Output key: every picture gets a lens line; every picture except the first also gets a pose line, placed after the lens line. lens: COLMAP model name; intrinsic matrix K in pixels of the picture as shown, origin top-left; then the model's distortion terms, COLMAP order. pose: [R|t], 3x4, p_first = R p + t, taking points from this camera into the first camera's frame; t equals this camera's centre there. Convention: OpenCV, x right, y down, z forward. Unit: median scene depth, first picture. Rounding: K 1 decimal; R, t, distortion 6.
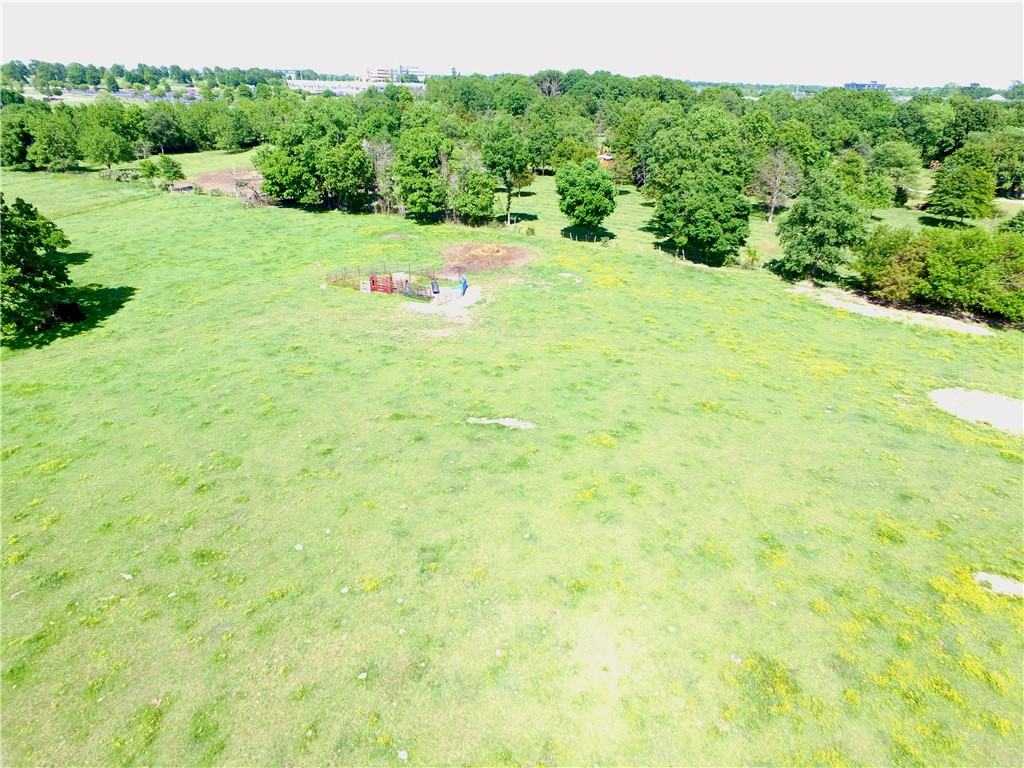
lens RADIAL K [[586.9, 0, 511.2], [0, 586.9, 363.5], [0, 0, 1]] dist [-0.006932, 0.013079]
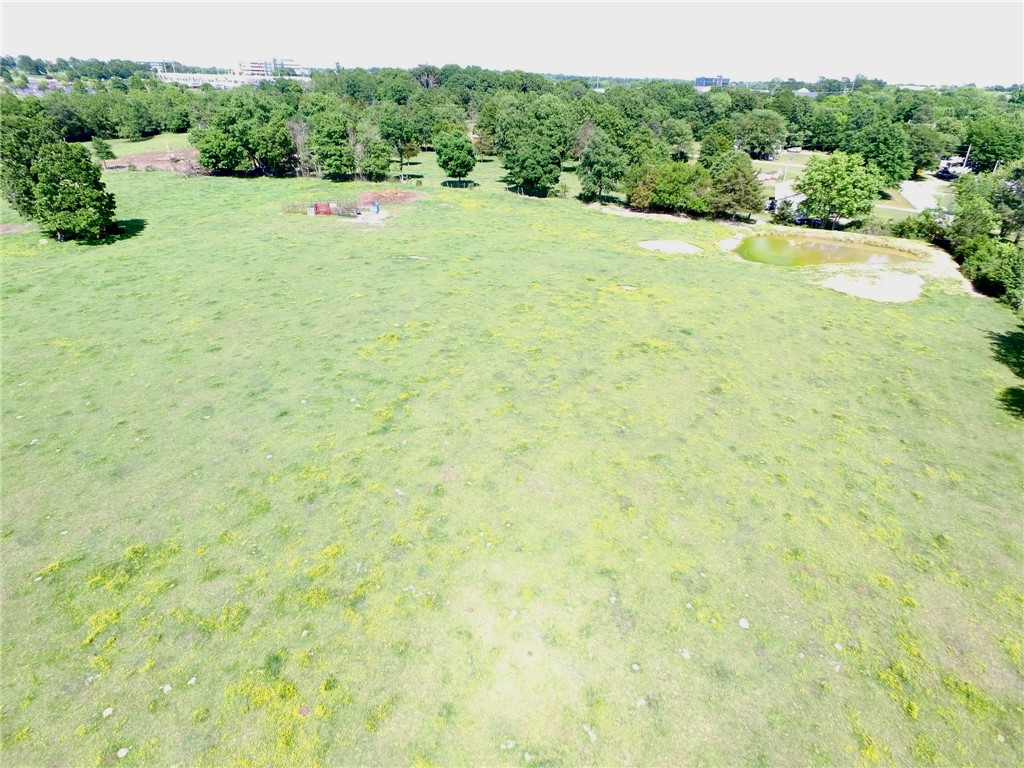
lens RADIAL K [[586.9, 0, 511.2], [0, 586.9, 363.5], [0, 0, 1]] dist [-0.006932, 0.013079]
pose [[0.983071, -0.079419, 0.165118, -0.014495], [0.077944, 0.996839, 0.015404, 0.183233], [-0.165820, -0.002273, 0.986153, -0.383396]]
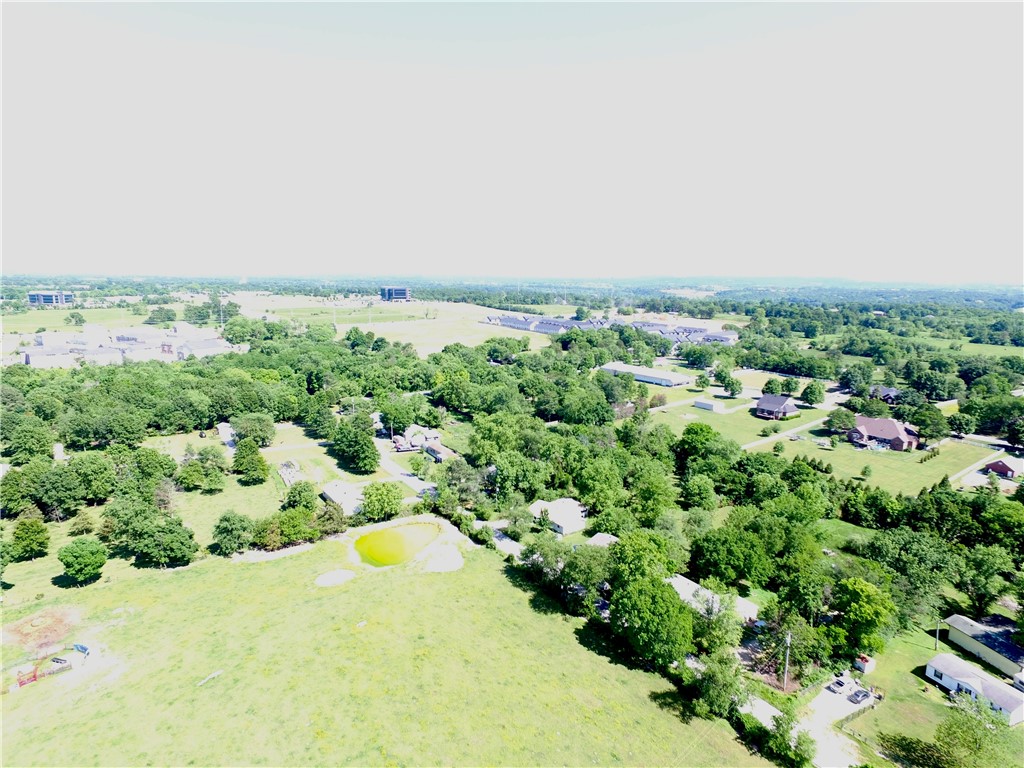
lens RADIAL K [[586.9, 0, 511.2], [0, 586.9, 363.5], [0, 0, 1]] dist [-0.006932, 0.013079]
pose [[0.378482, -0.140928, 0.914817, -0.683921], [0.392763, 0.919403, -0.020861, -0.240765], [-0.838146, 0.367202, 0.403329, -0.668760]]
